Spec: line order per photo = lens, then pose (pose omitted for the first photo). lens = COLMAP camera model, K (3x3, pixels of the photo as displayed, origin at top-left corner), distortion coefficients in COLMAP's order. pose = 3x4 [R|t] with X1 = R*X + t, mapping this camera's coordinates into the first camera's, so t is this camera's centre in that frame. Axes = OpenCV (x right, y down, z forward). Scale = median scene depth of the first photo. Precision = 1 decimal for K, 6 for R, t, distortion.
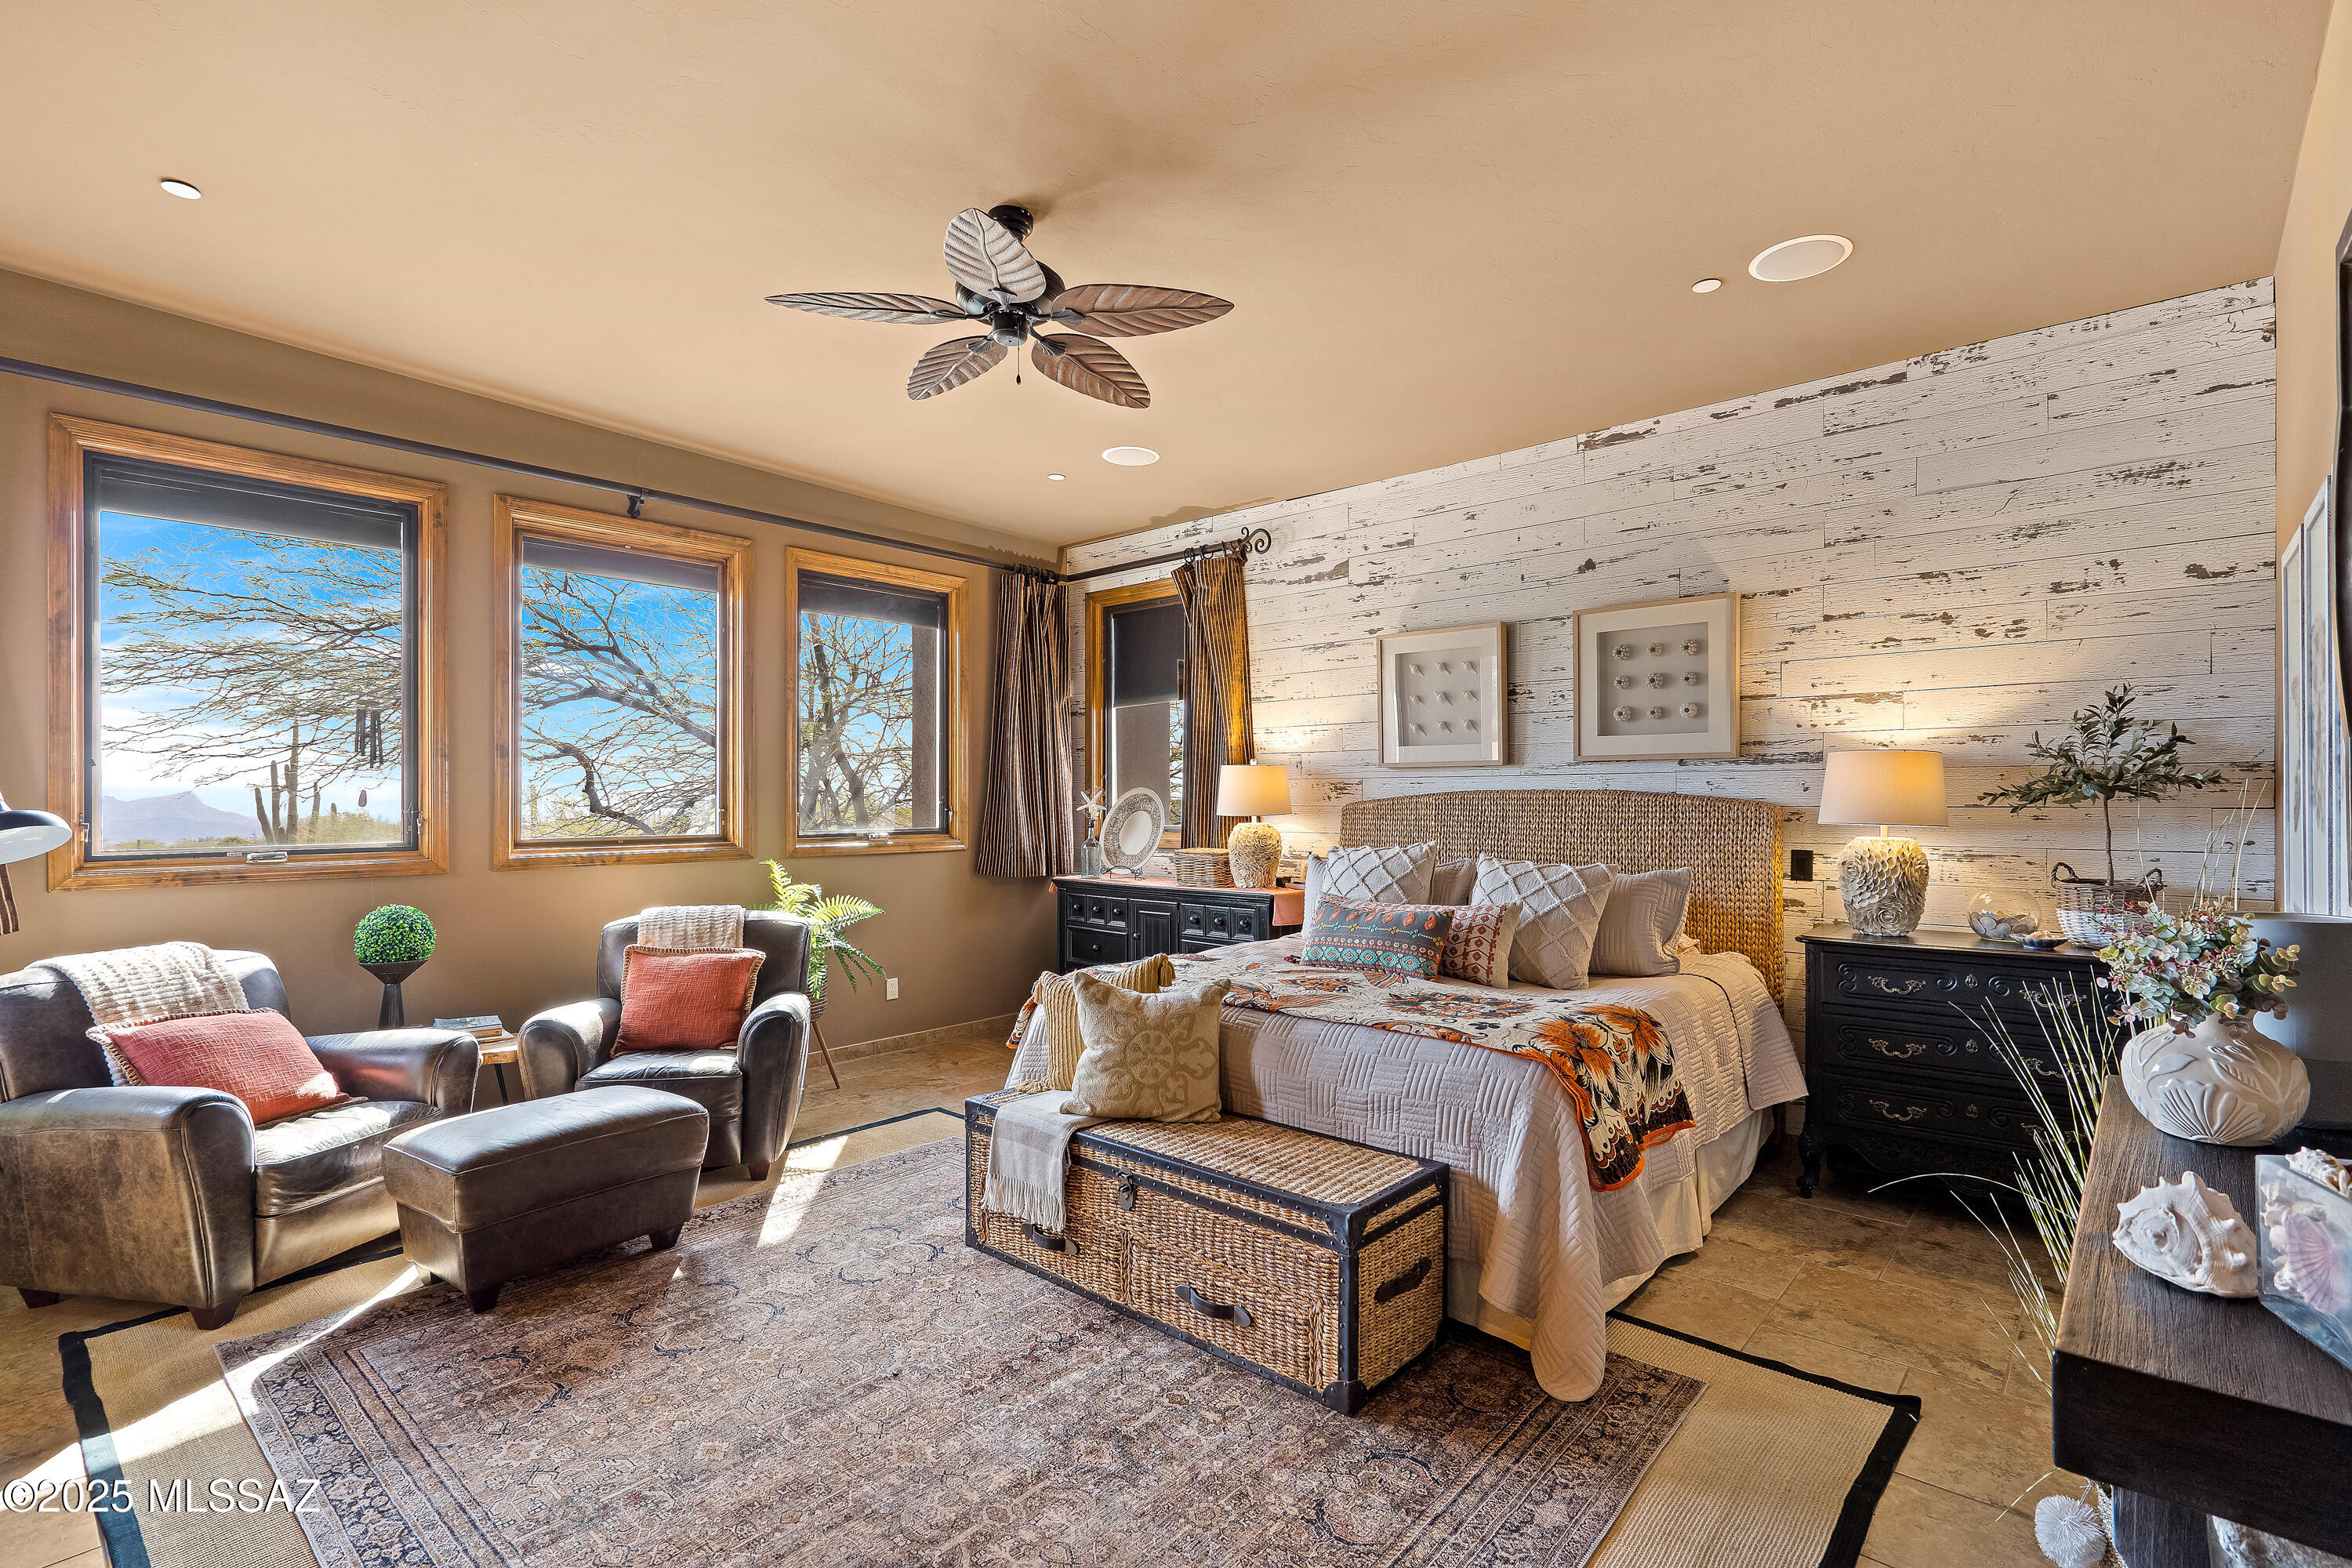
lens RADIAL K [[1085.1, 0, 1176.0], [0, 1085.1, 784.0], [0, 0, 1]] dist [-0.000412, 0.000905]
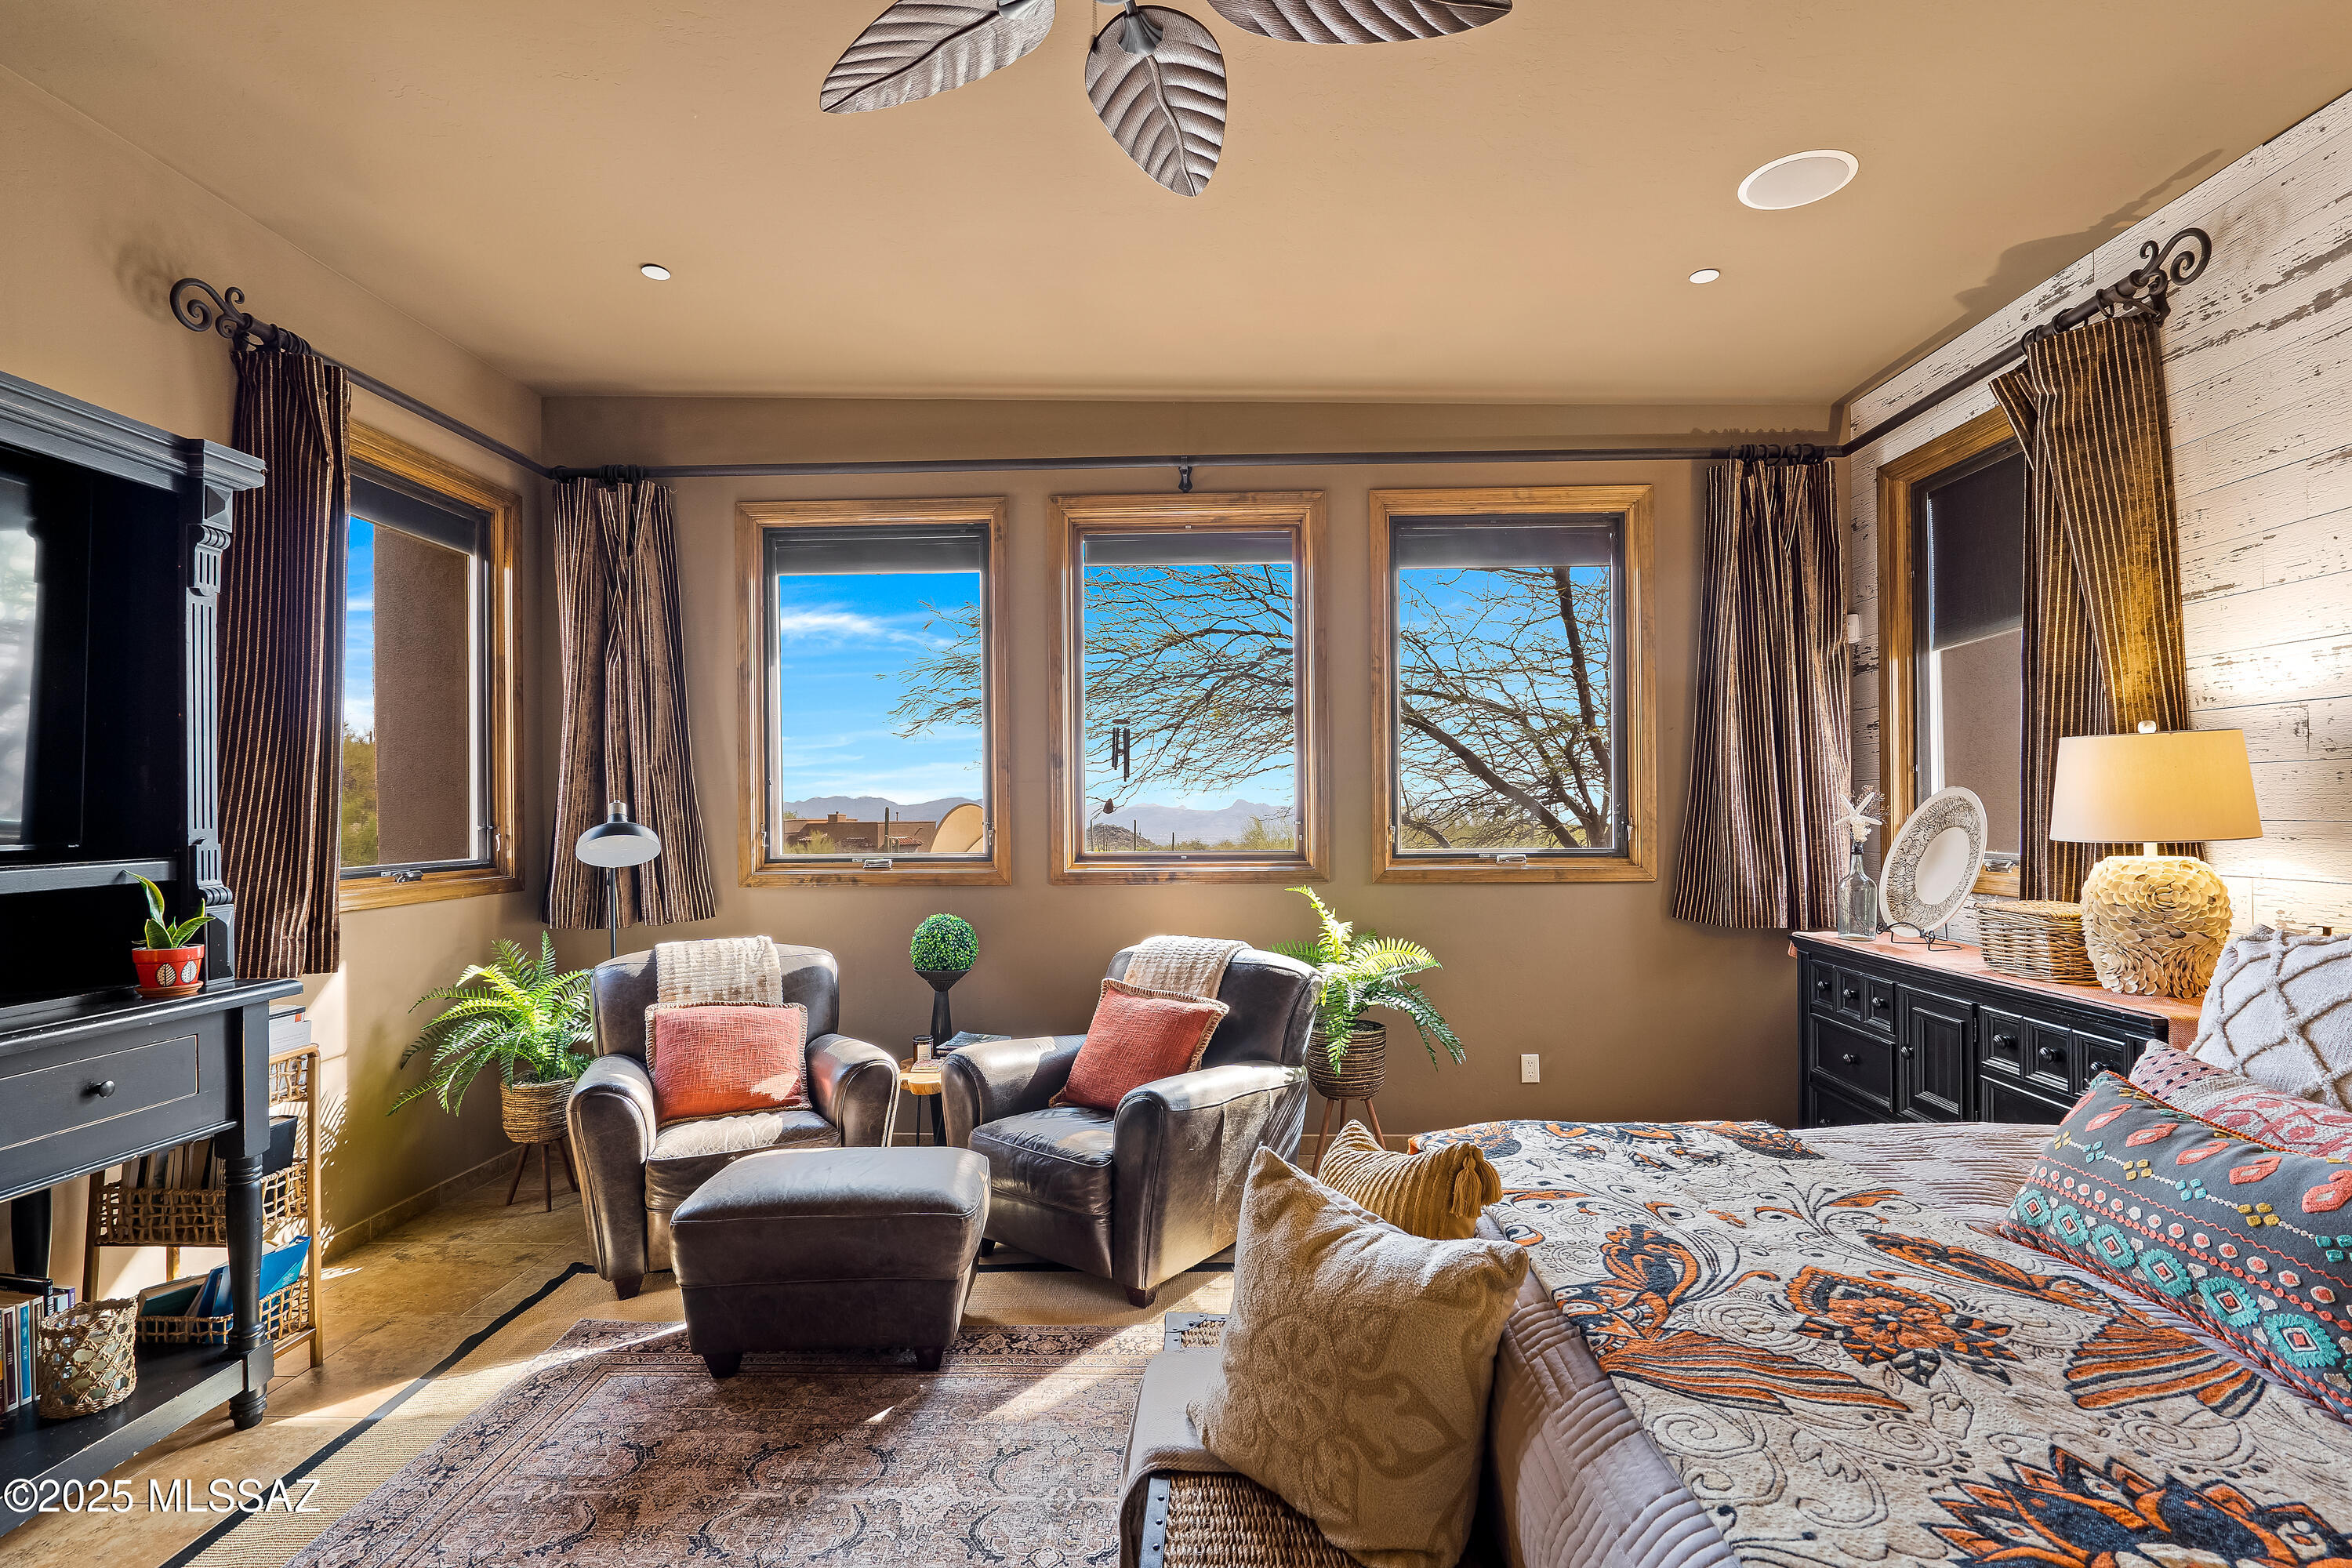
lens RADIAL K [[1103.4, 0, 1187.1], [0, 1103.4, 802.6], [0, 0, 1]] dist [-0.004165, 0.001999]
pose [[0.644376, -0.007009, -0.764677, 0.175702], [0.015739, 0.999868, 0.004098, 0.003894], [0.764547, -0.014676, 0.644401, 0.388248]]
